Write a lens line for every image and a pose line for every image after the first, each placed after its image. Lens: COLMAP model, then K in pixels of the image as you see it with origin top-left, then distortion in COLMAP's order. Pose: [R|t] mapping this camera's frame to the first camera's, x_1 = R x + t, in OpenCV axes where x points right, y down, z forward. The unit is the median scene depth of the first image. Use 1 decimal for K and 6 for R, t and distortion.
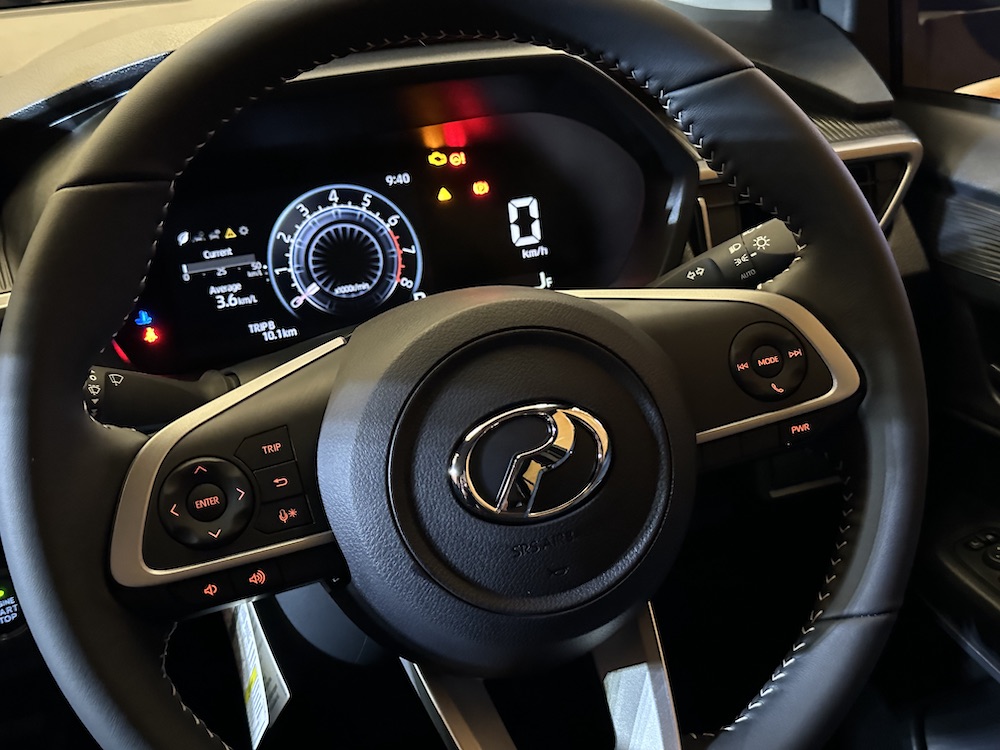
lens RADIAL K [[1210.7, 0, 500.0], [0, 1210.7, 375.0], [0, 0, 1]] dist [0.138597, -0.016286]
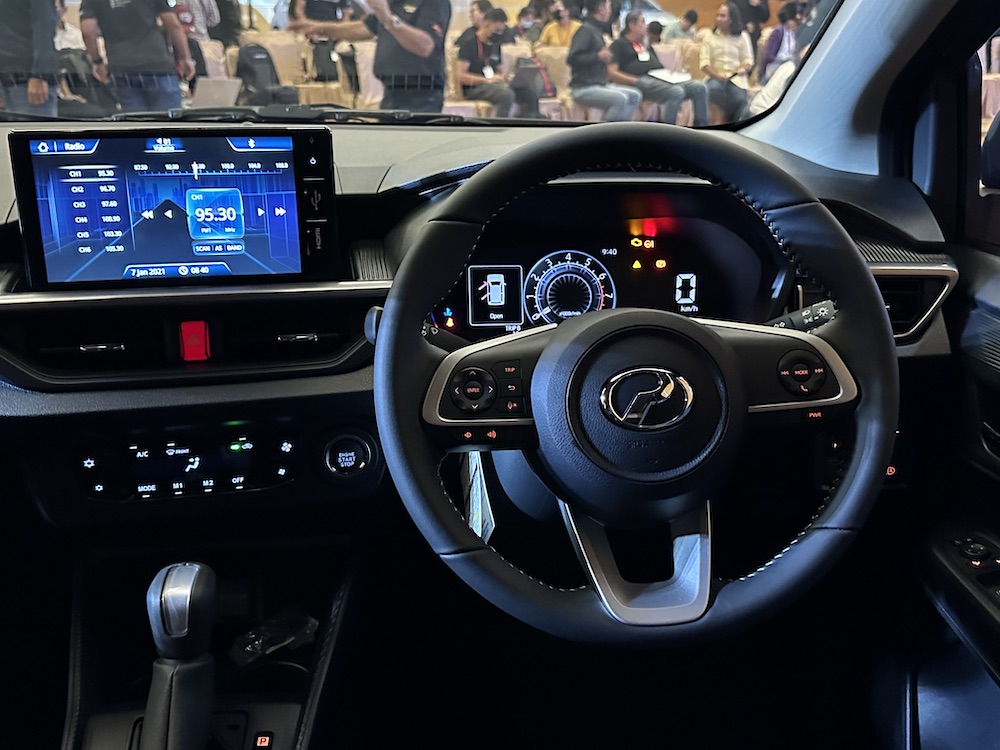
lens RADIAL K [[962.3, 0, 500.0], [0, 962.3, 375.0], [0, 0, 1]] dist [0.286287, -0.629114]
pose [[0.967336, 0.156491, -0.199427, 0.060880], [-0.168156, 0.984828, -0.042858, 0.084531], [0.189695, 0.074993, 0.978975, -0.292561]]
